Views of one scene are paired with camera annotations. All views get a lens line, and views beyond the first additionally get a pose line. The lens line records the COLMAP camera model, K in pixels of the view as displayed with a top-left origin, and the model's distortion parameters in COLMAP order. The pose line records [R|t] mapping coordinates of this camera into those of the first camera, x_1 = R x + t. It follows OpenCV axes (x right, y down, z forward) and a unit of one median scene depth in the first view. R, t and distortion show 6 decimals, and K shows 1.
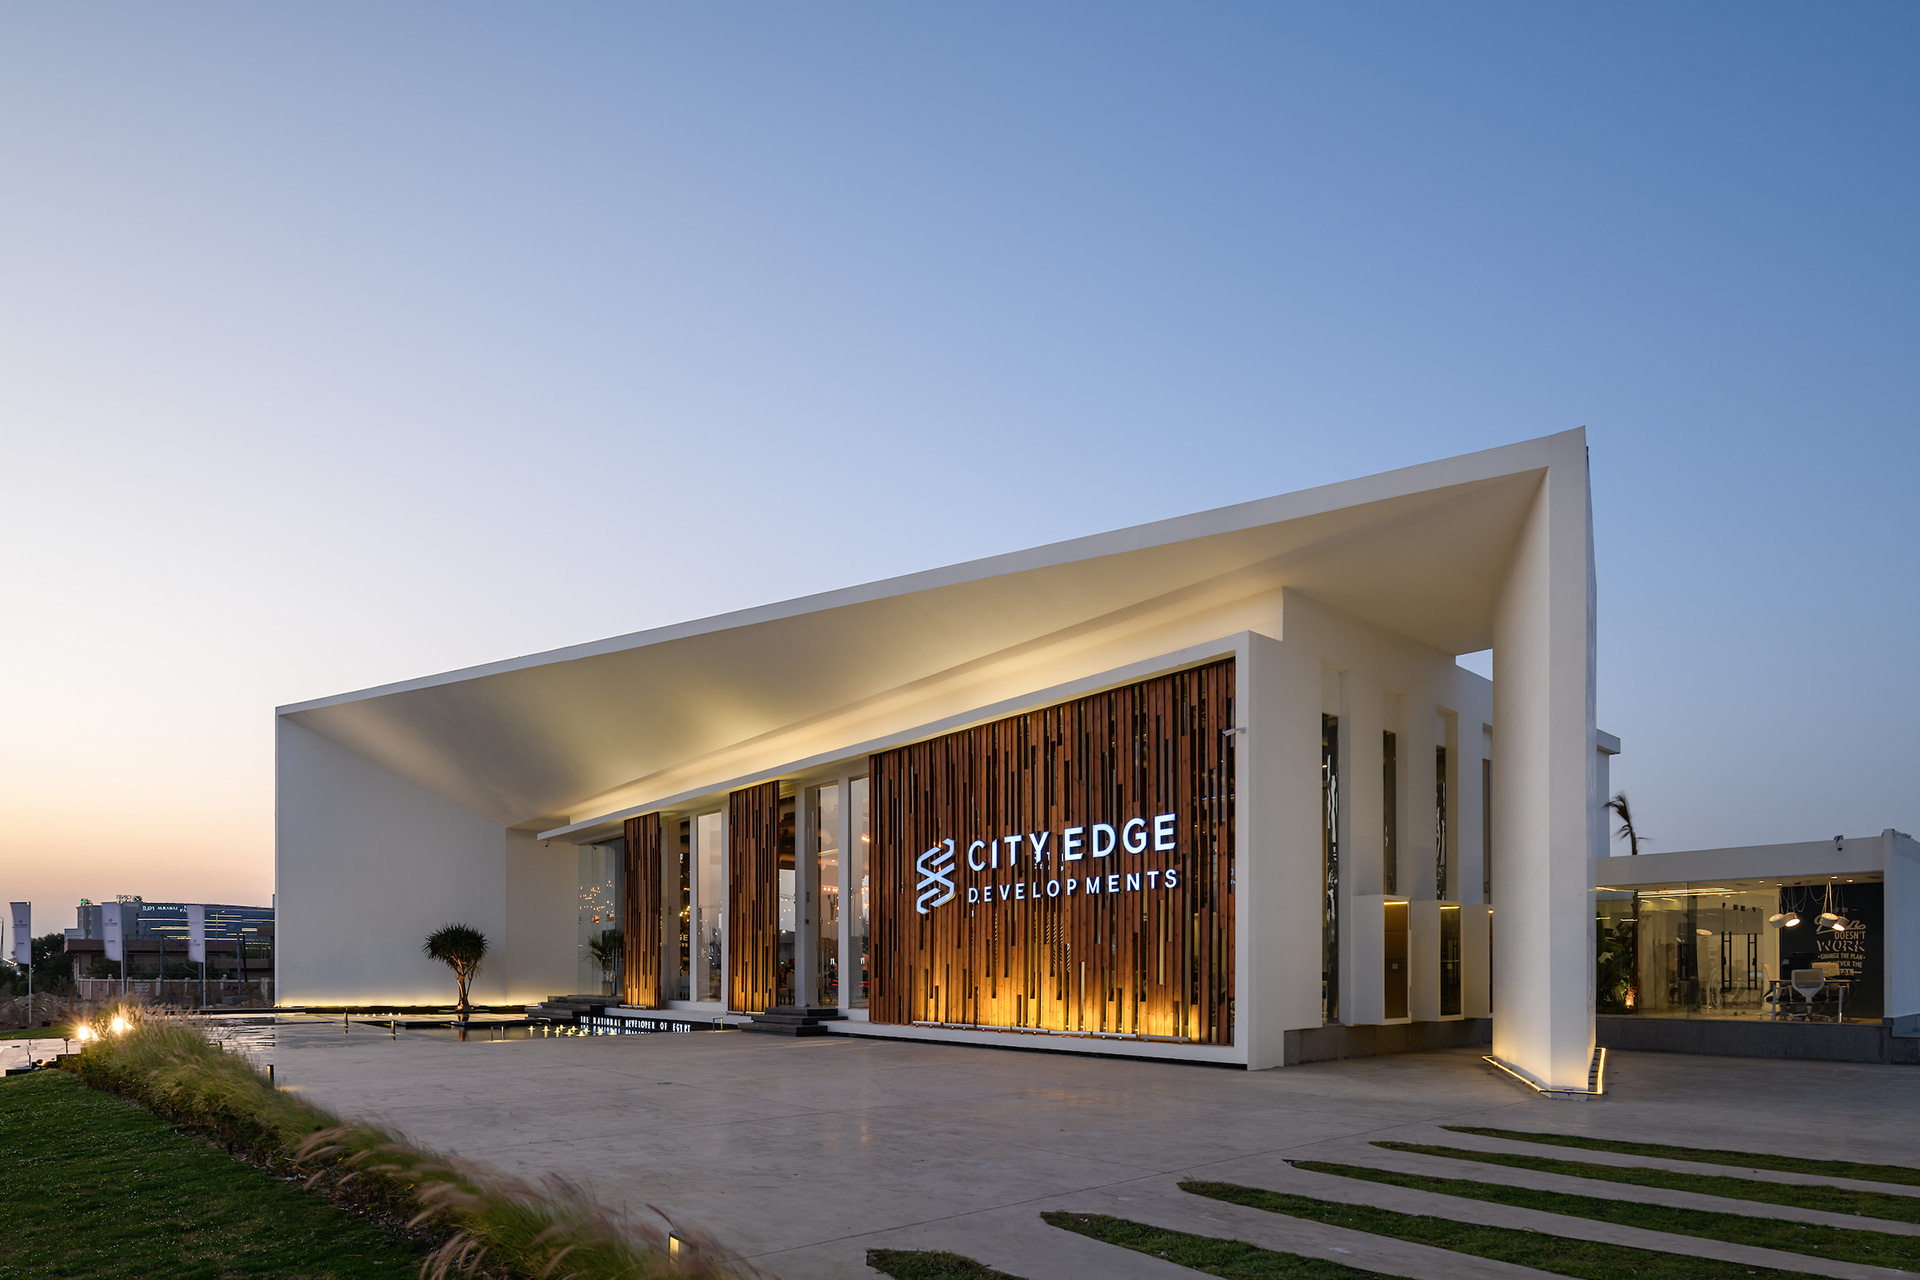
lens RADIAL K [[1069.6, 0, 962.2], [0, 1069.6, 617.5], [0, 0, 1]] dist [0.000314, -0.002025]
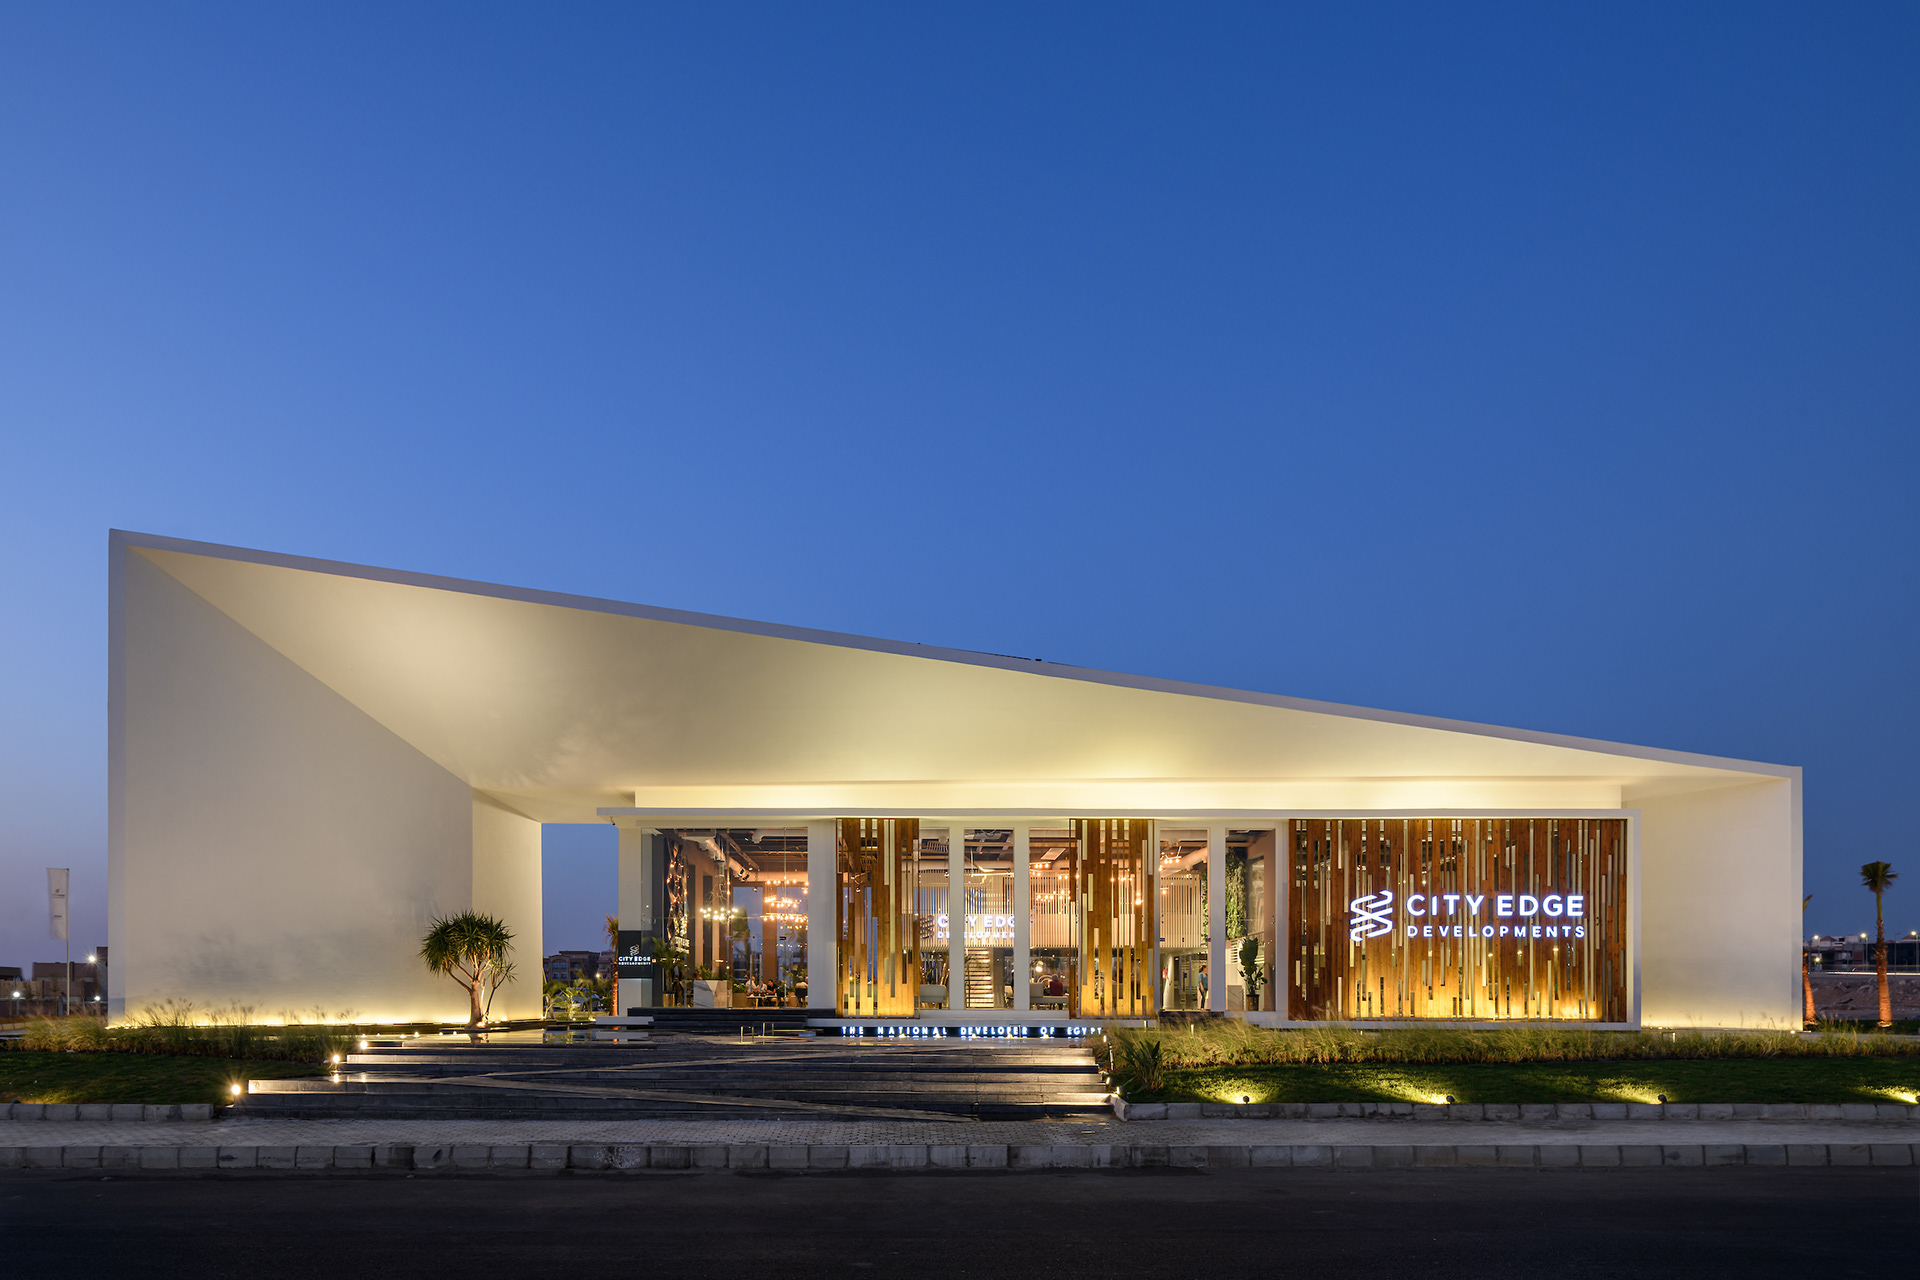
lens RADIAL K [[1058.7, 0, 960.0], [0, 1058.7, 640.0], [0, 0, 1]] dist [-0.002633, 0.000797]
pose [[0.615158, 0.259660, 0.744418, -1.595224], [-0.250904, 0.959595, -0.127378, 0.217639], [-0.747414, -0.108420, 0.655452, 0.552230]]
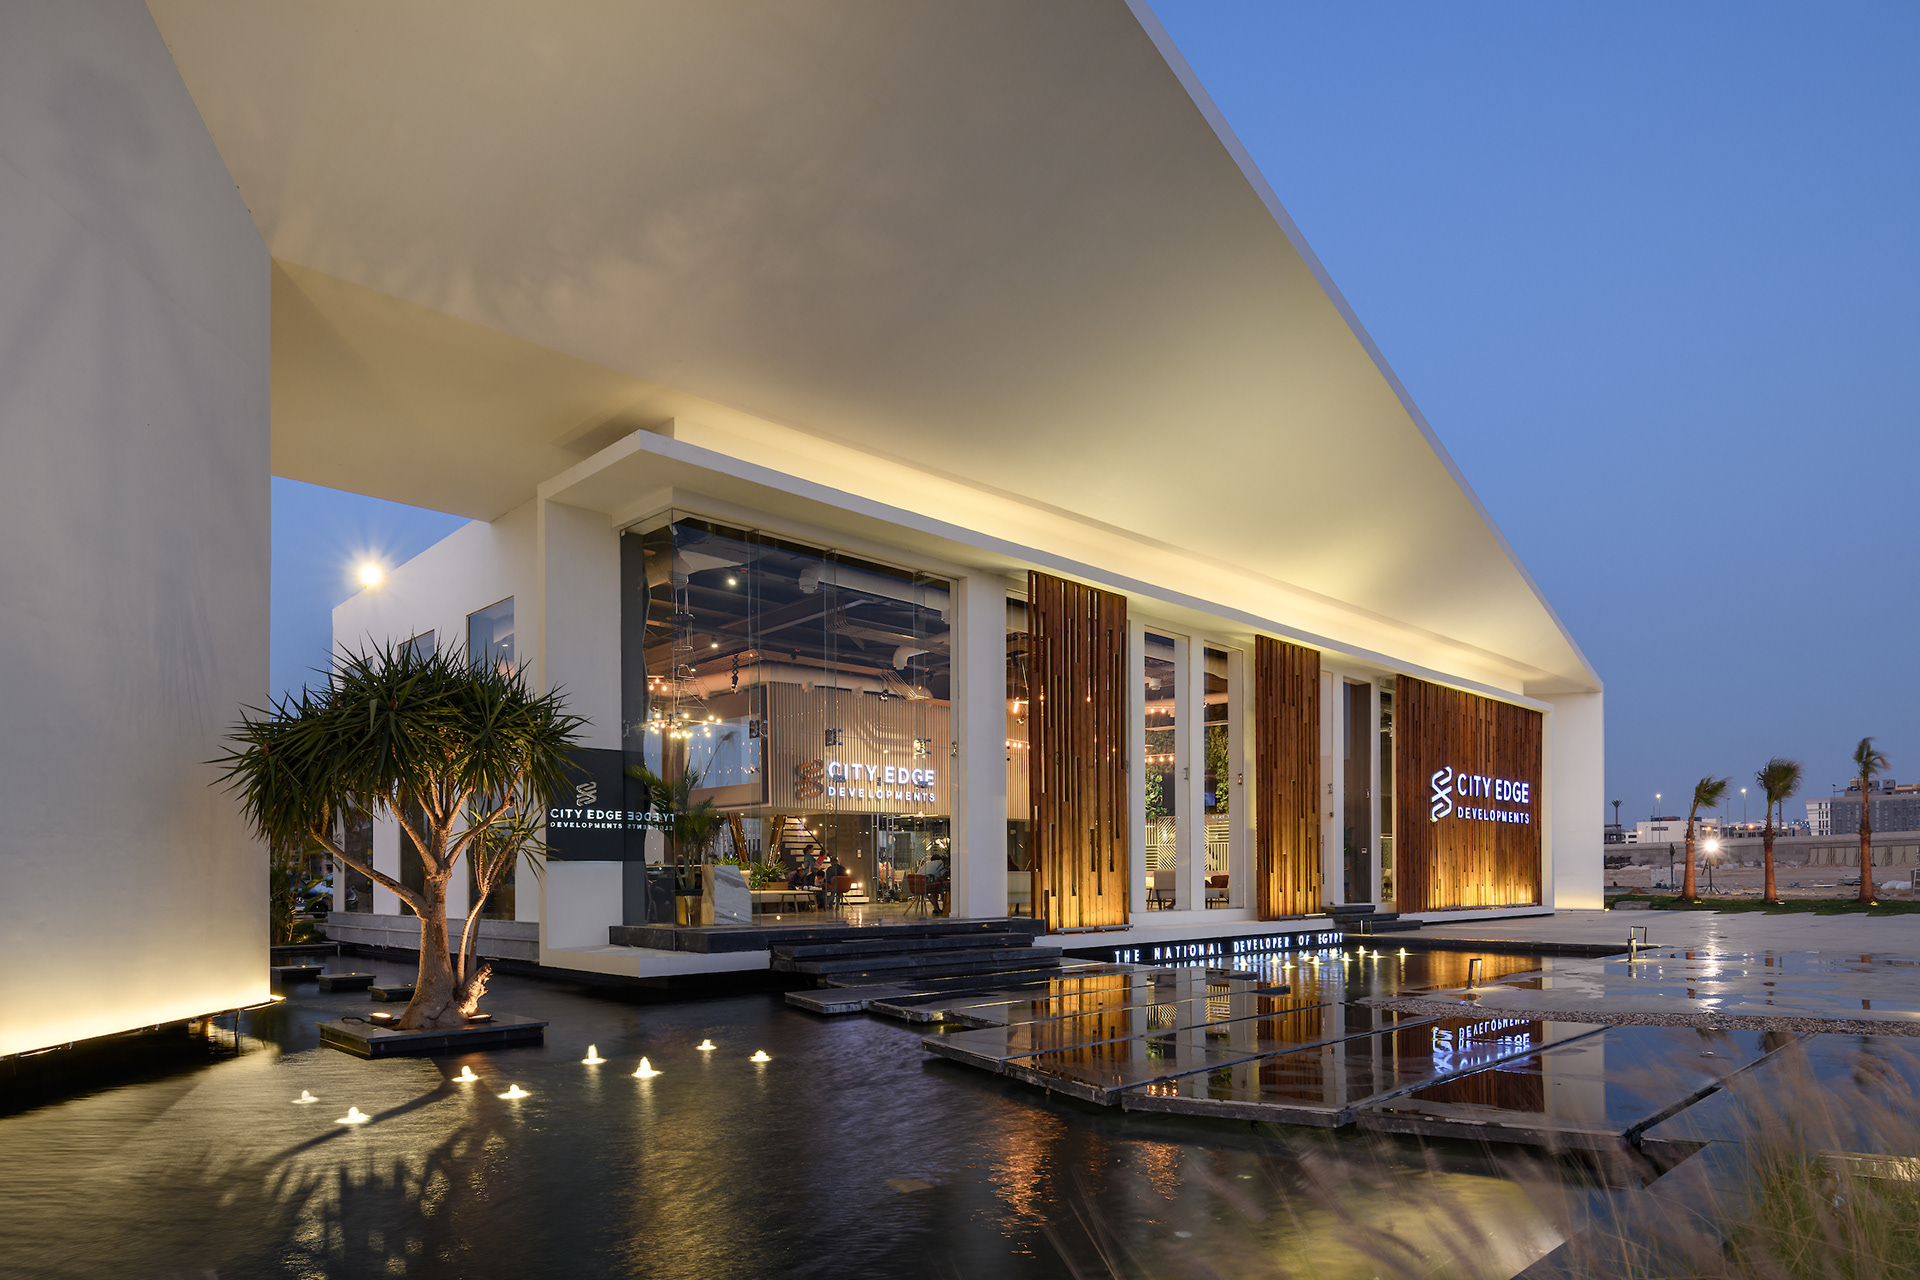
lens RADIAL K [[1058.7, 0, 960.0], [0, 1058.7, 640.0], [0, 0, 1]] dist [-0.002633, 0.000797]
pose [[-0.081250, 0.205353, 0.975309, -1.281165], [-0.318940, 0.921734, -0.220643, 0.555746], [-0.944286, -0.328993, -0.009396, 1.684964]]
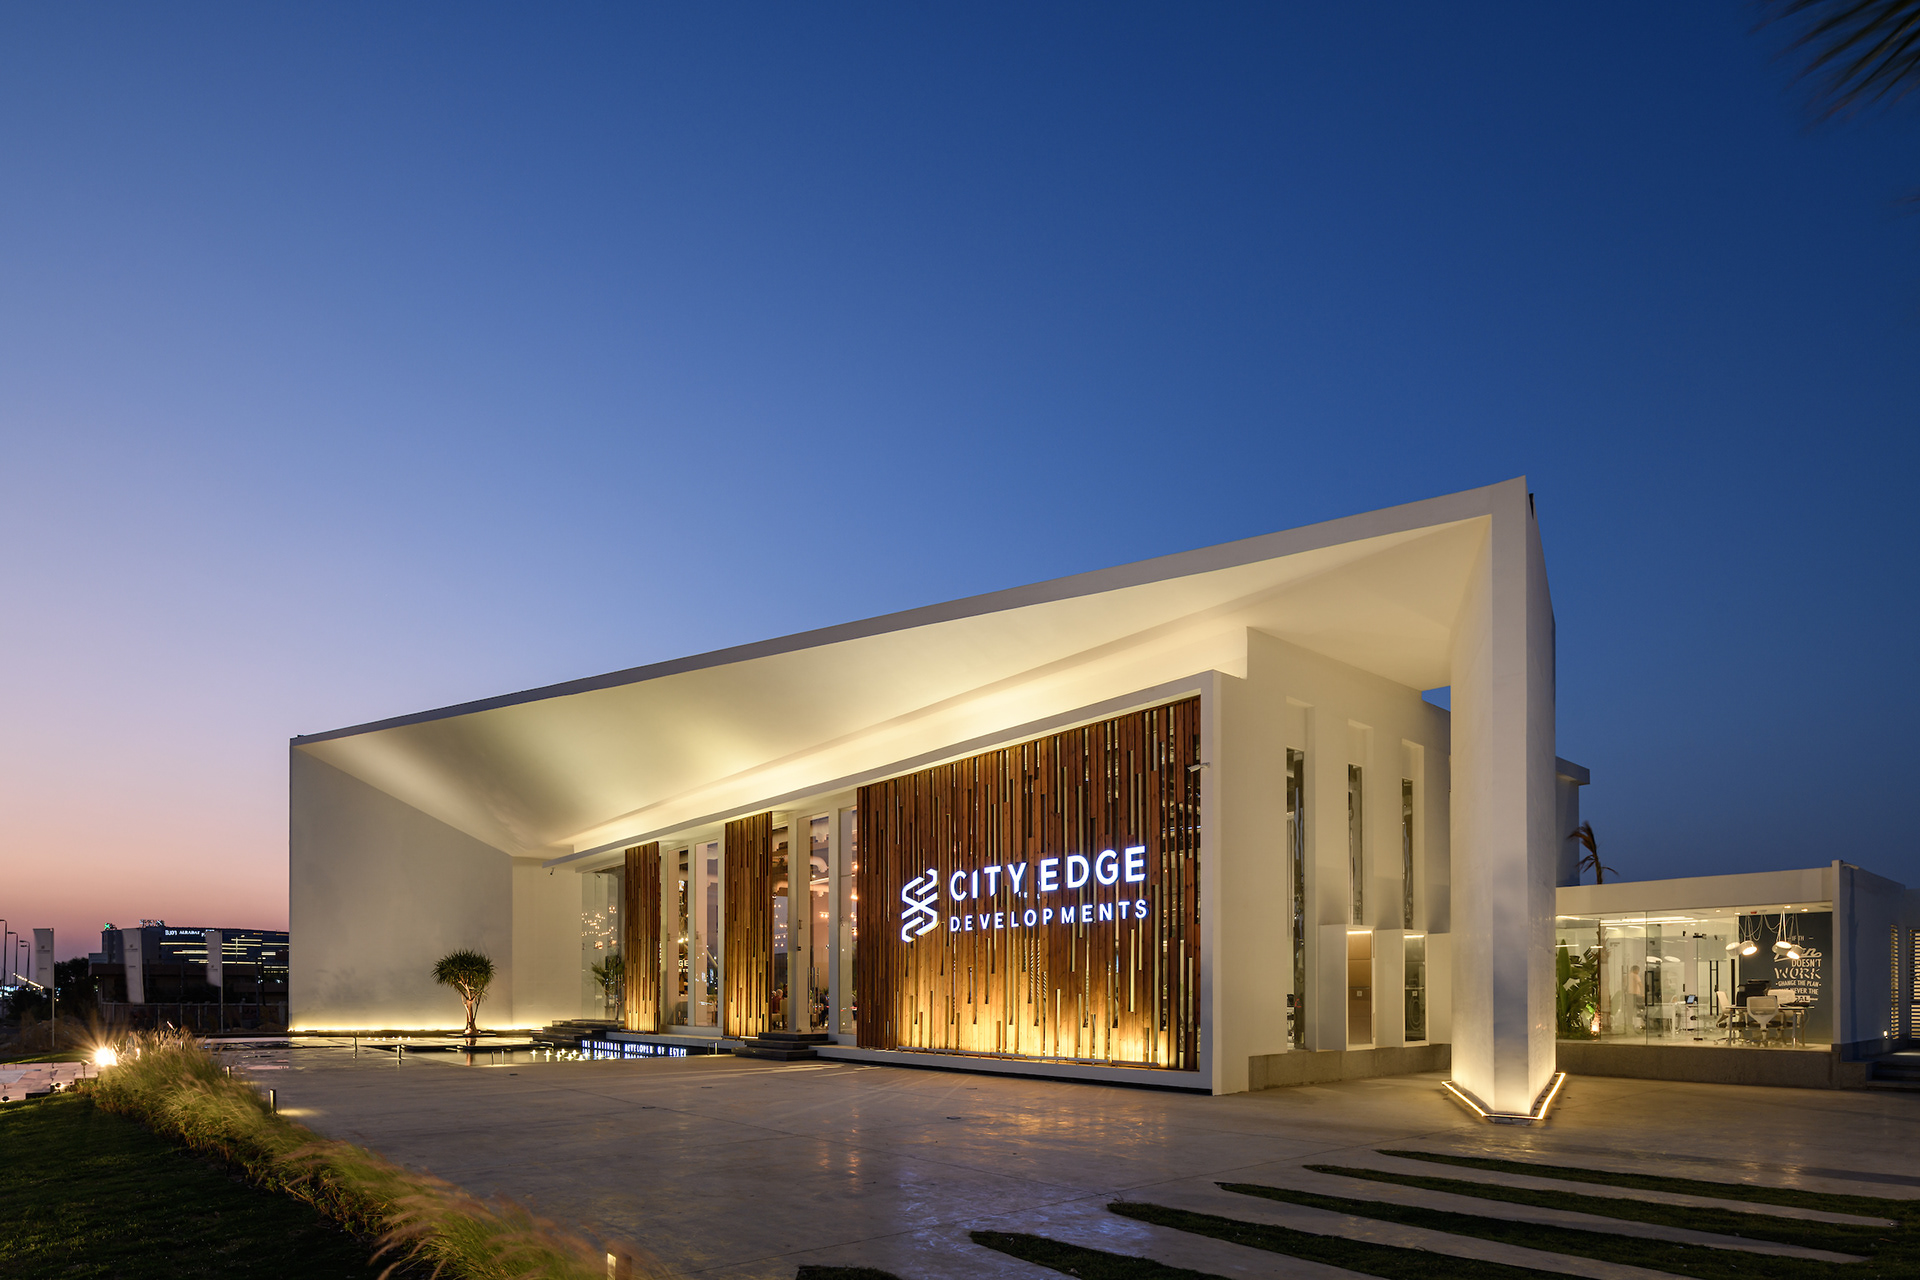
lens RADIAL K [[1058.7, 0, 960.0], [0, 1058.7, 640.0], [0, 0, 1]] dist [-0.002633, 0.000797]
pose [[0.999943, -0.003850, -0.009923, 0.026267], [0.003820, 0.999988, -0.002990, -0.011089], [0.009935, 0.002952, 0.999946, -0.020336]]
